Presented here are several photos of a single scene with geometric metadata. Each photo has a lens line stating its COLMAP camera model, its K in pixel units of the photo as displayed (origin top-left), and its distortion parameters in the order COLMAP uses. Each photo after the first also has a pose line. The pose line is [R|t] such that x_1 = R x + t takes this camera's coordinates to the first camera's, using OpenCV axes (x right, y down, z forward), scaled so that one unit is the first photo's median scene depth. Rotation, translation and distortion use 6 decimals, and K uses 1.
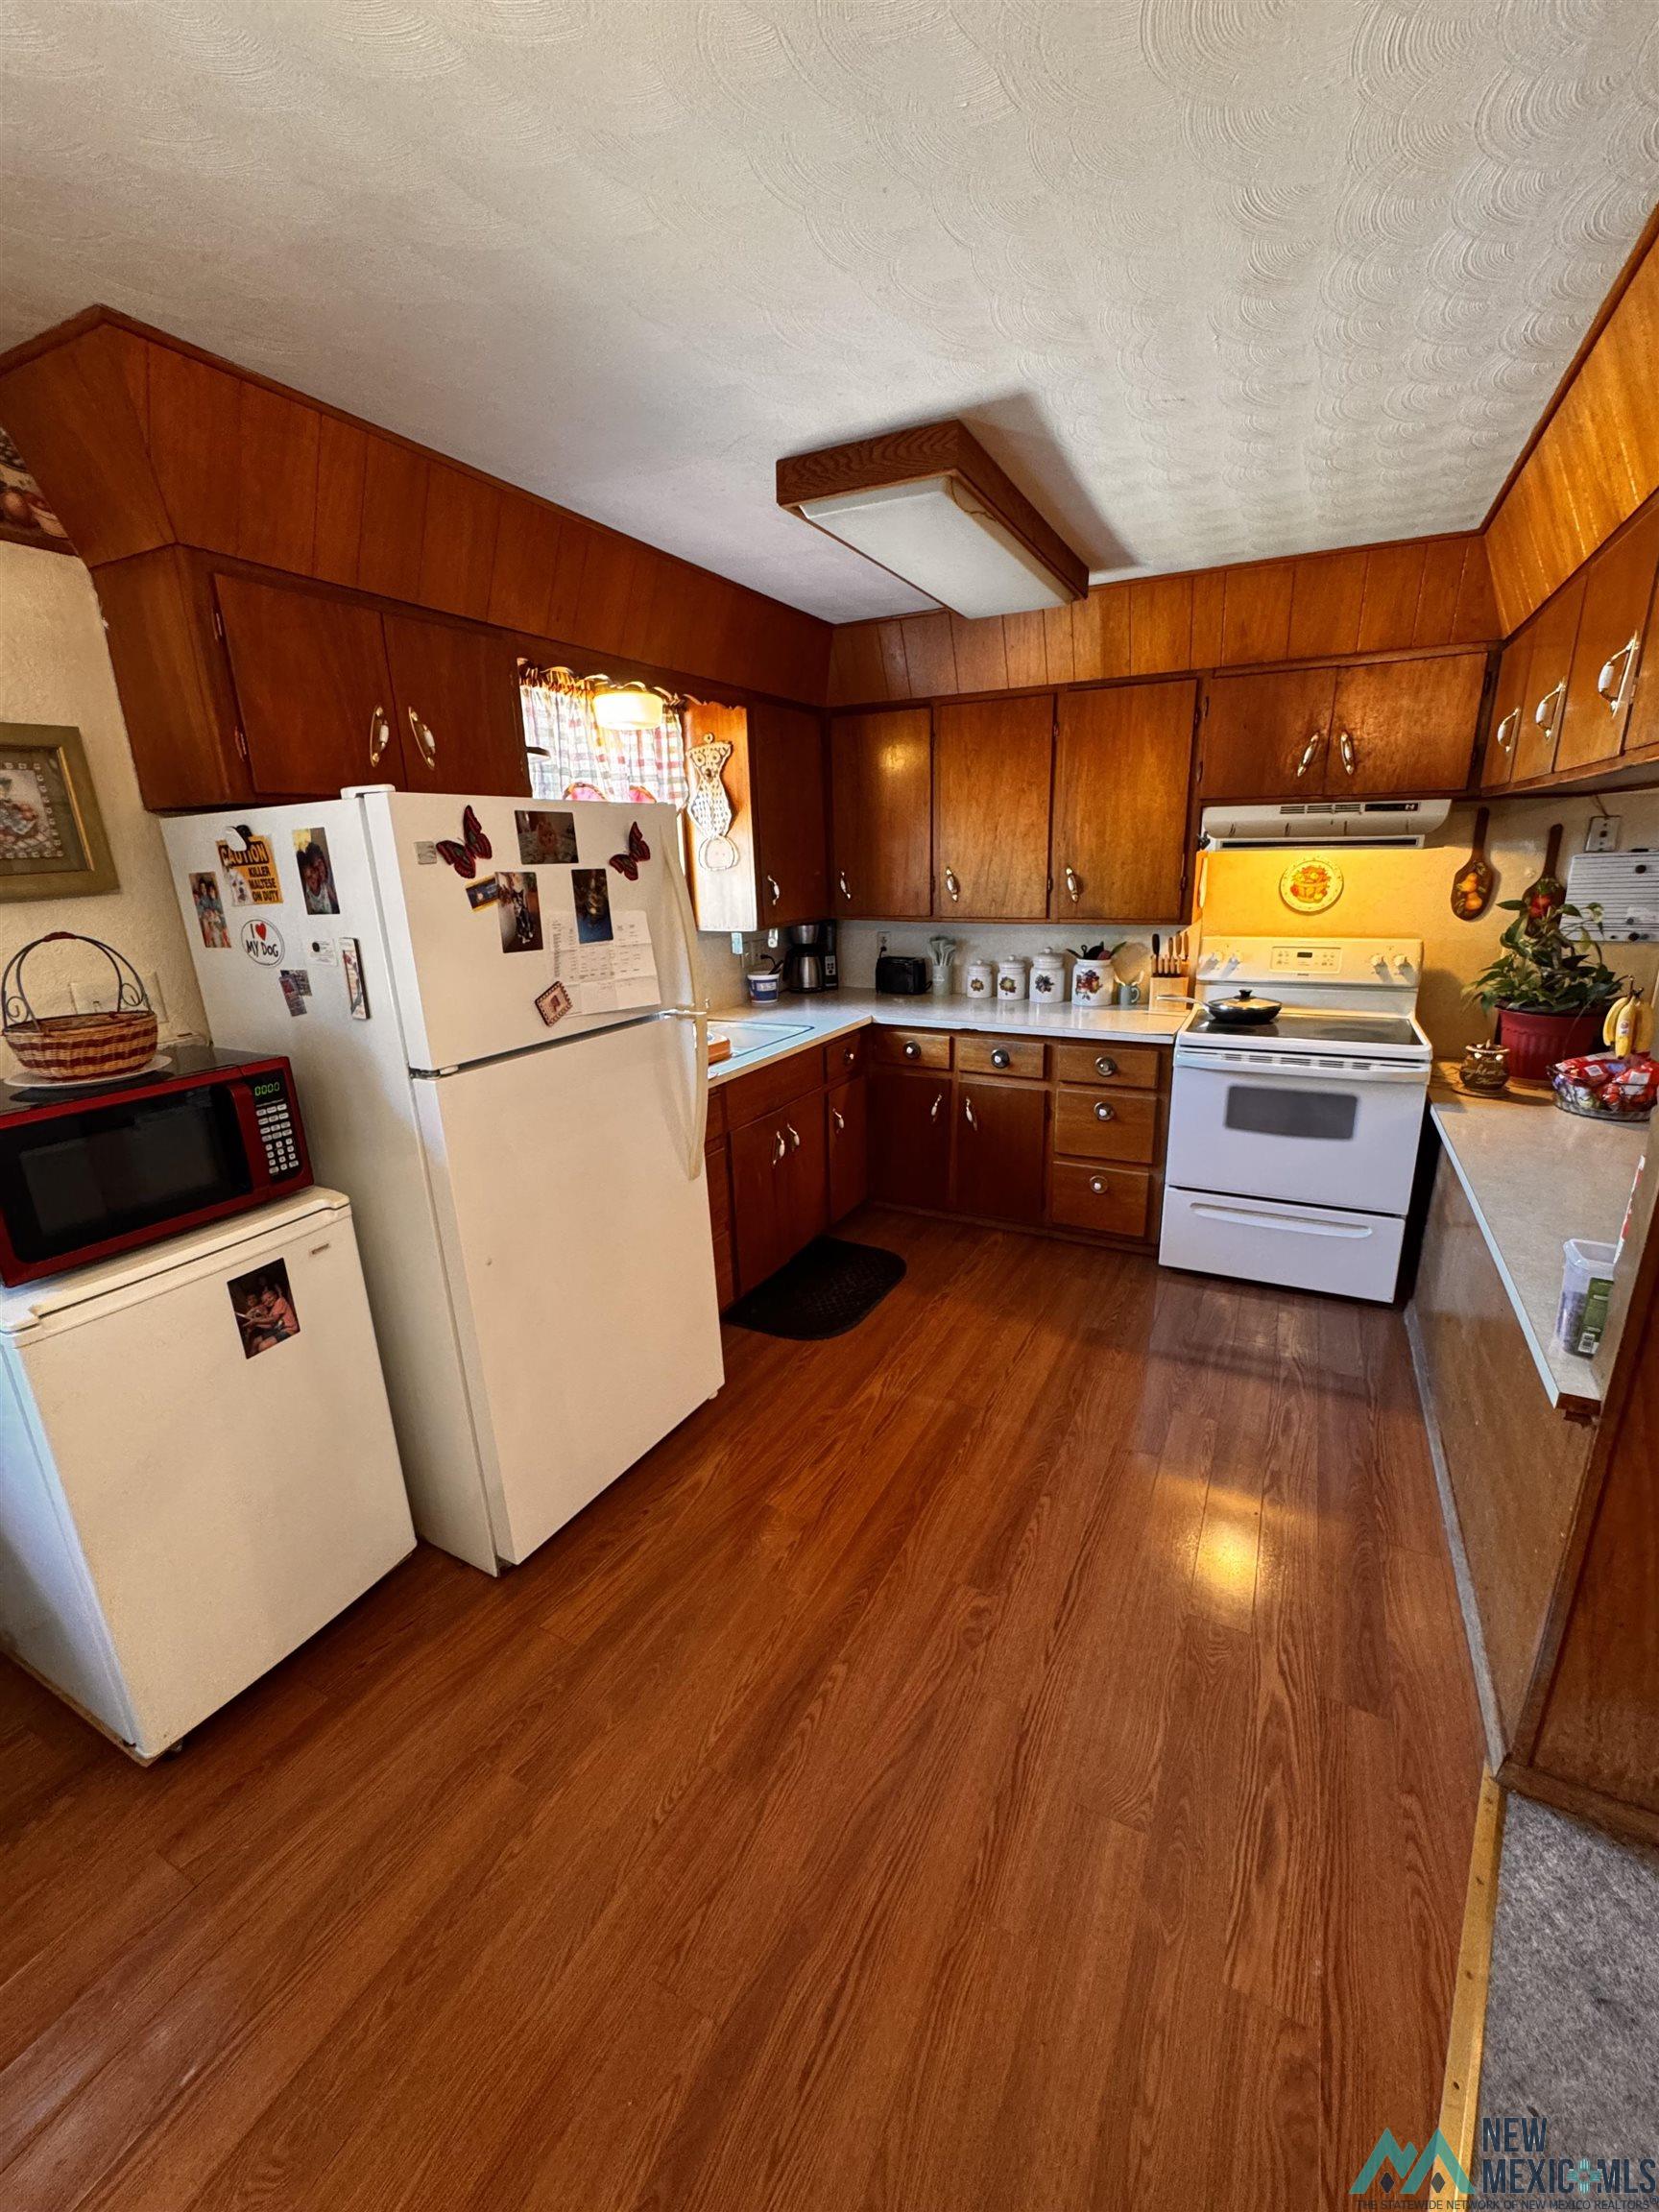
lens RADIAL K [[891.1, 0, 832.9], [0, 891.1, 1107.8], [0, 0, 1]] dist [-0.002372, 0.000294]
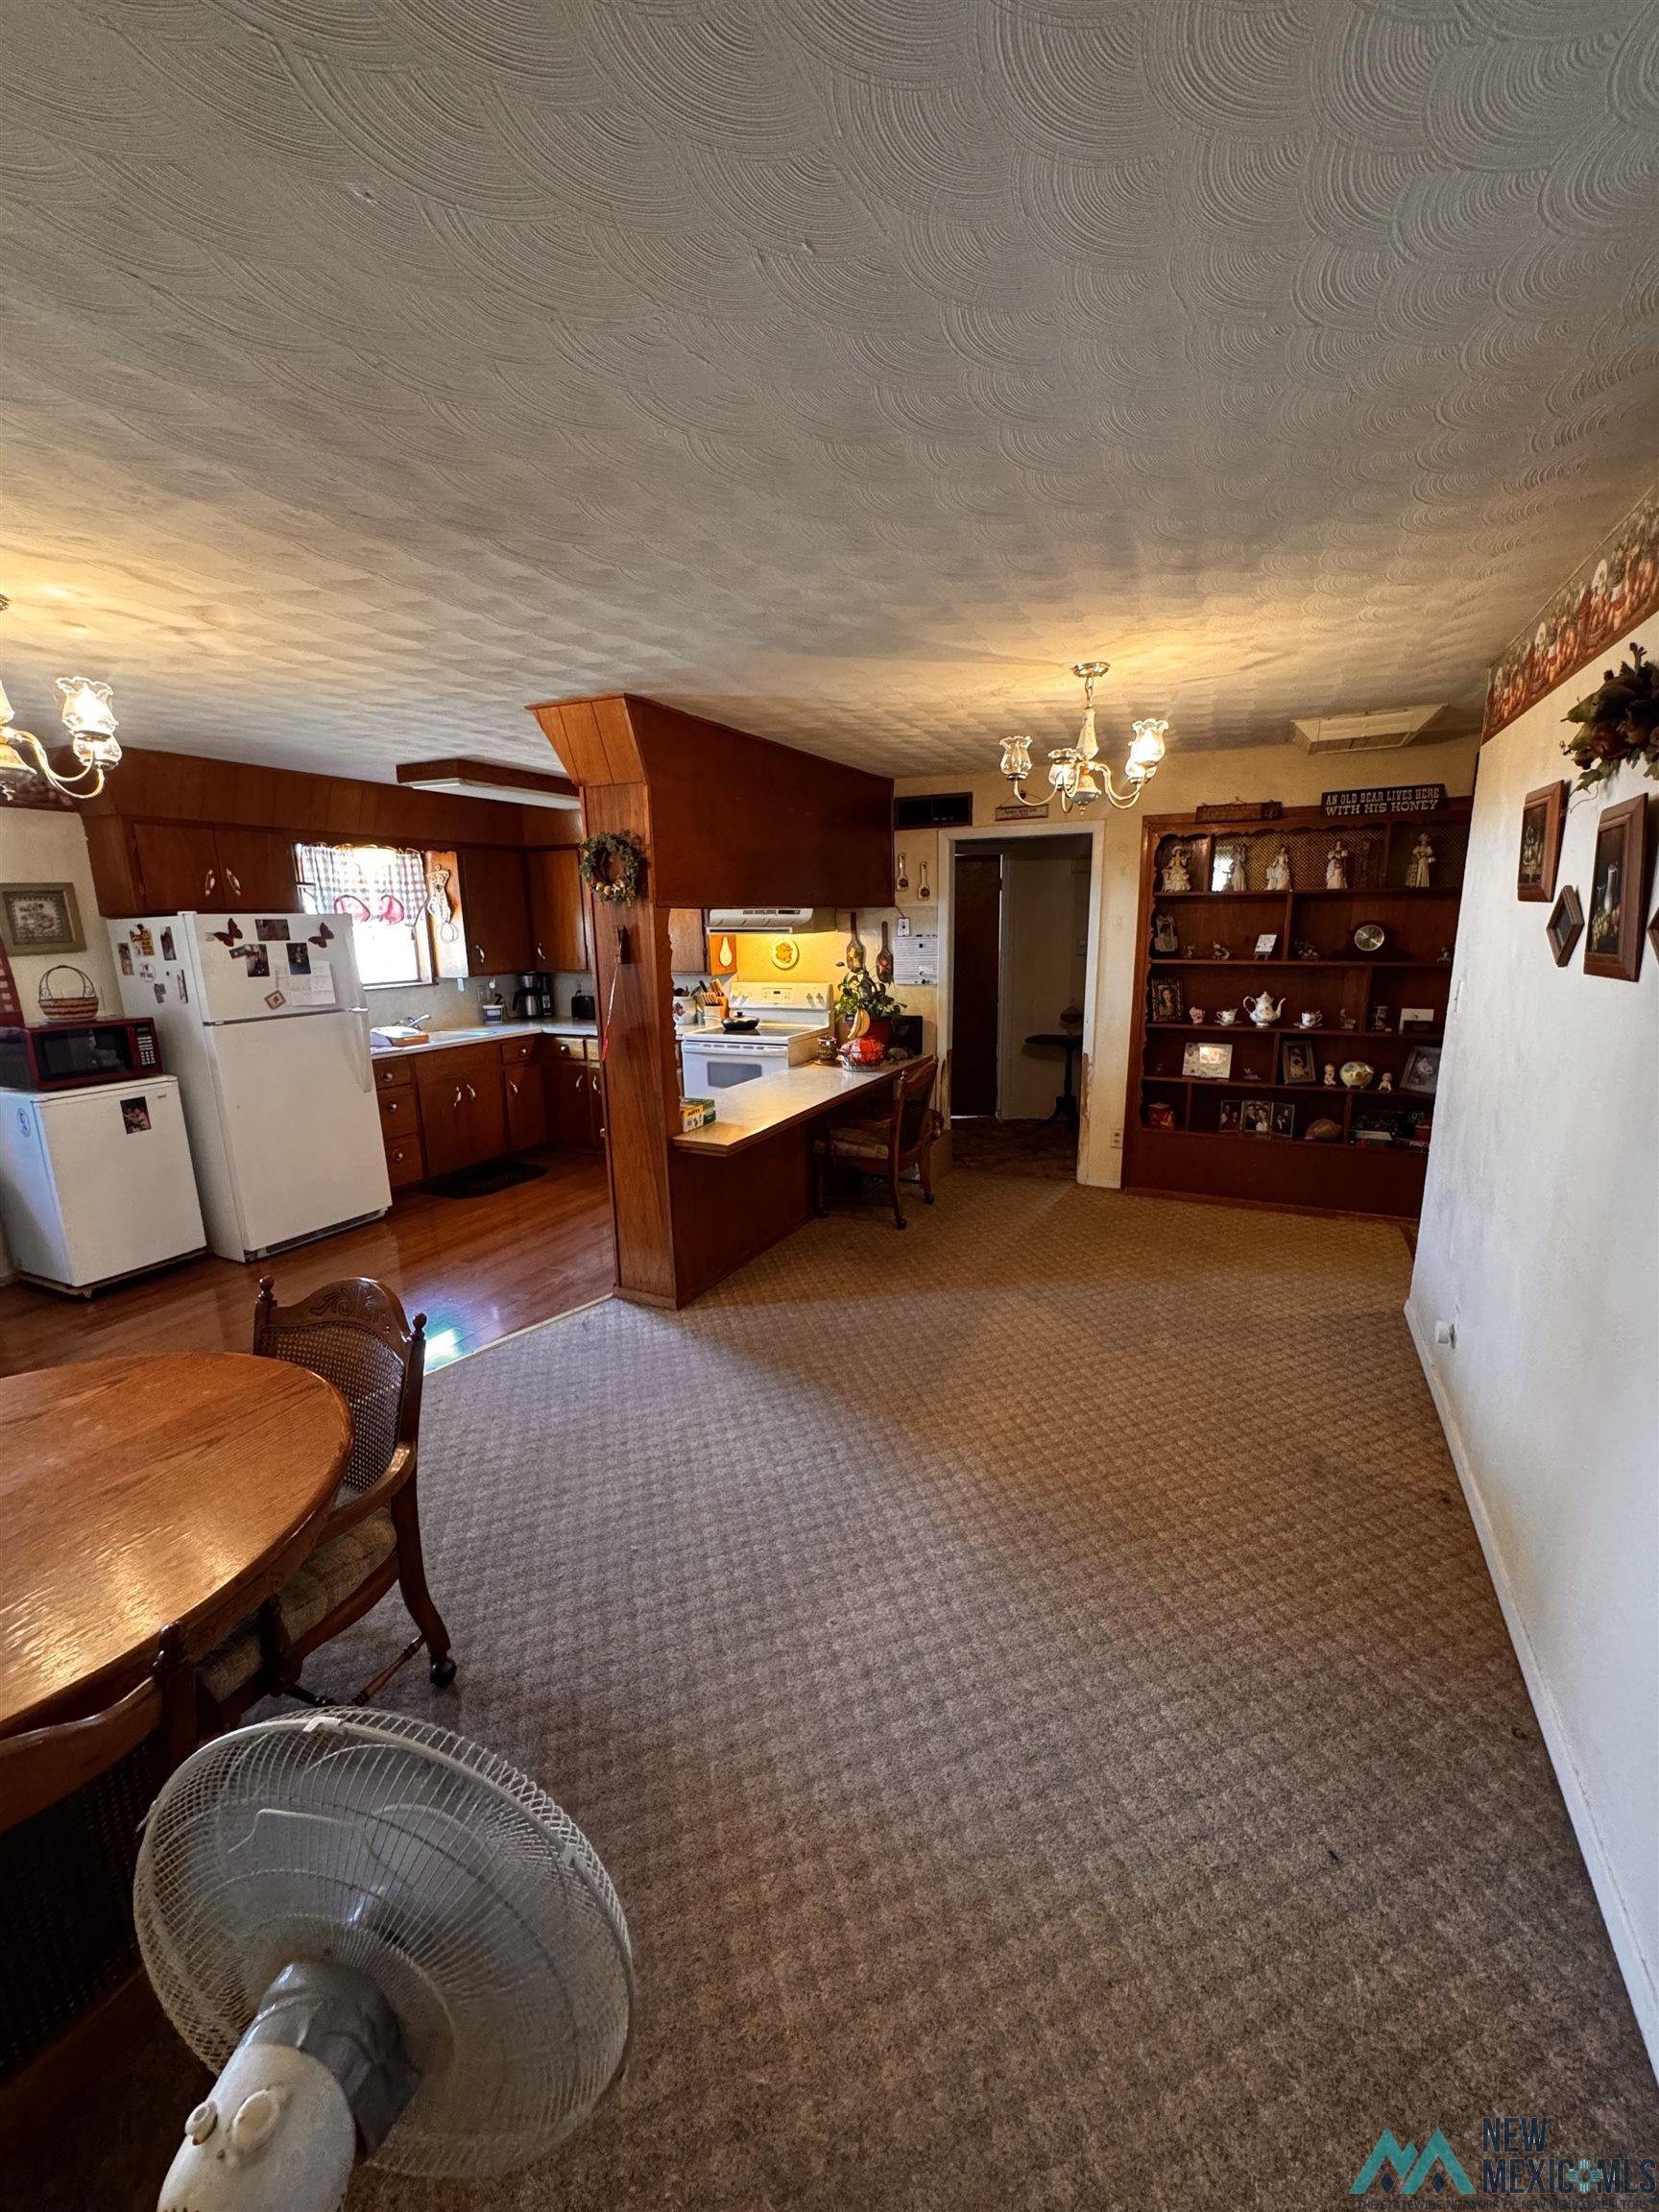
lens RADIAL K [[891.1, 0, 832.9], [0, 891.1, 1107.8], [0, 0, 1]] dist [-0.002372, 0.000294]
pose [[0.999534, 0.002472, 0.030436, 1.002078], [-0.000244, 0.997332, -0.072996, 0.311757], [-0.030536, 0.072955, 0.996868, -1.251918]]
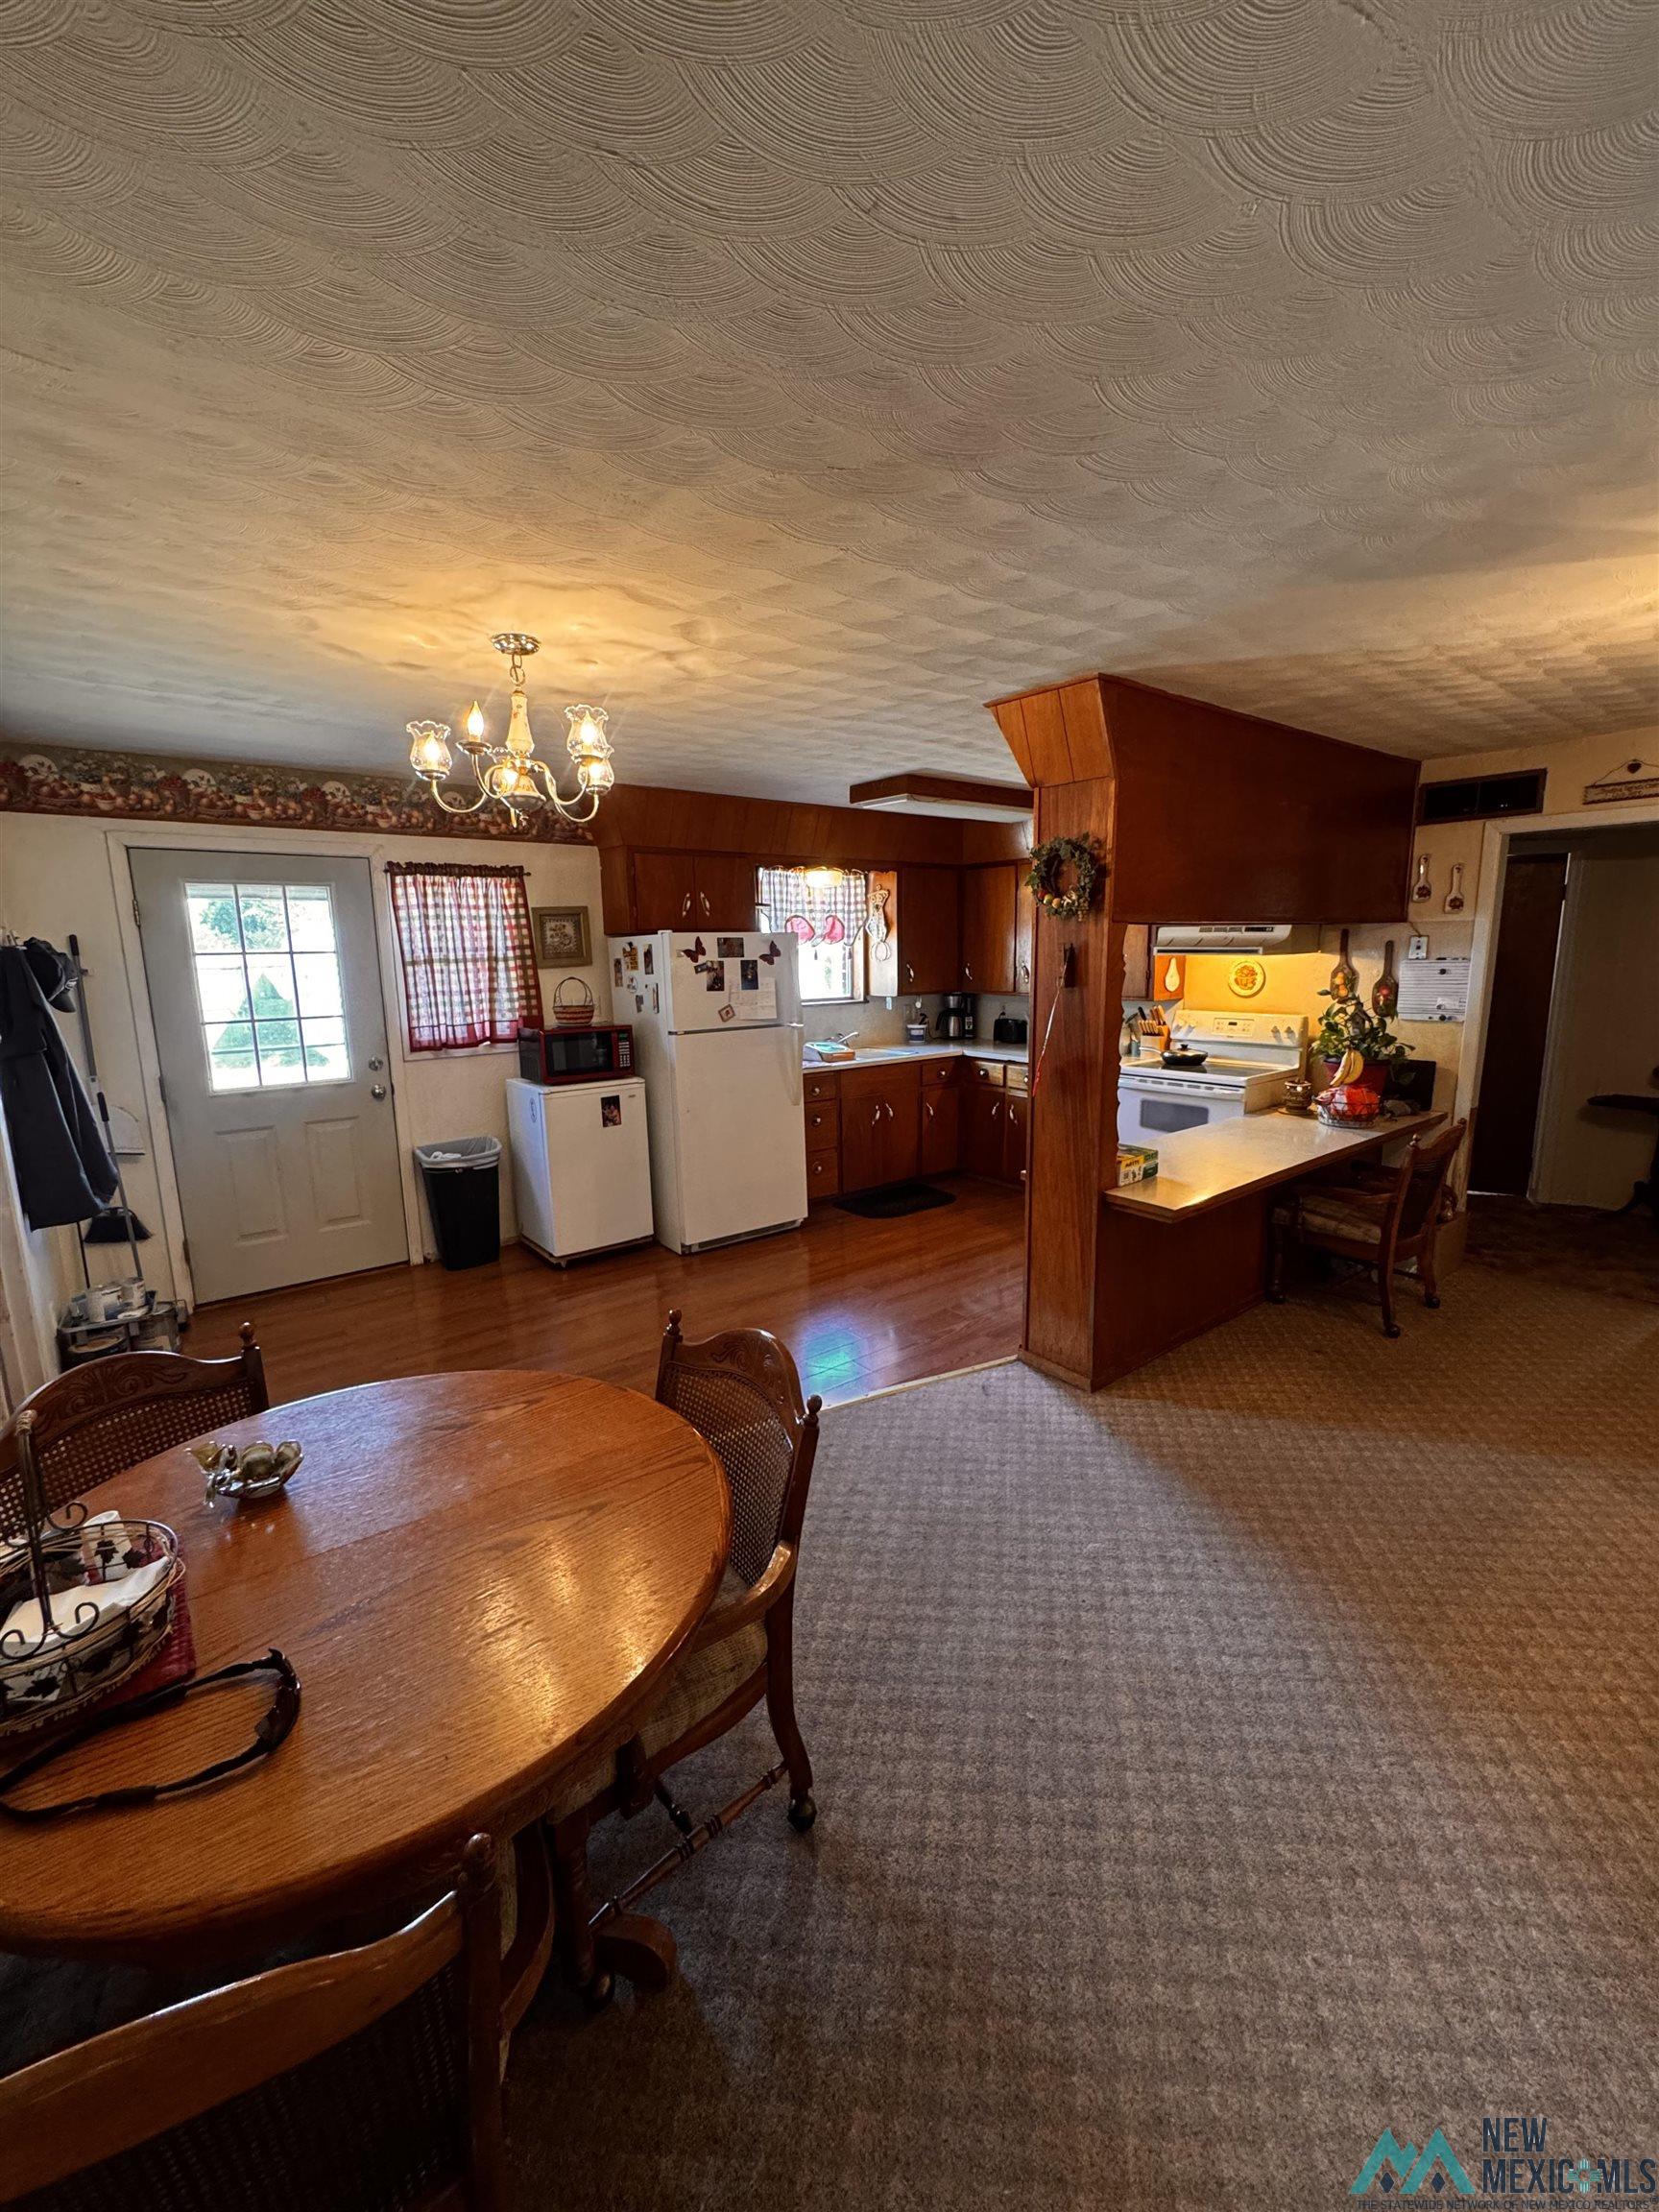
lens RADIAL K [[891.1, 0, 832.9], [0, 891.1, 1107.8], [0, 0, 1]] dist [-0.002372, 0.000294]
pose [[0.911225, 0.084575, -0.403132, 0.909803], [-0.122045, 0.990183, -0.068131, 0.257844], [0.393413, 0.111283, 0.912602, -1.036683]]
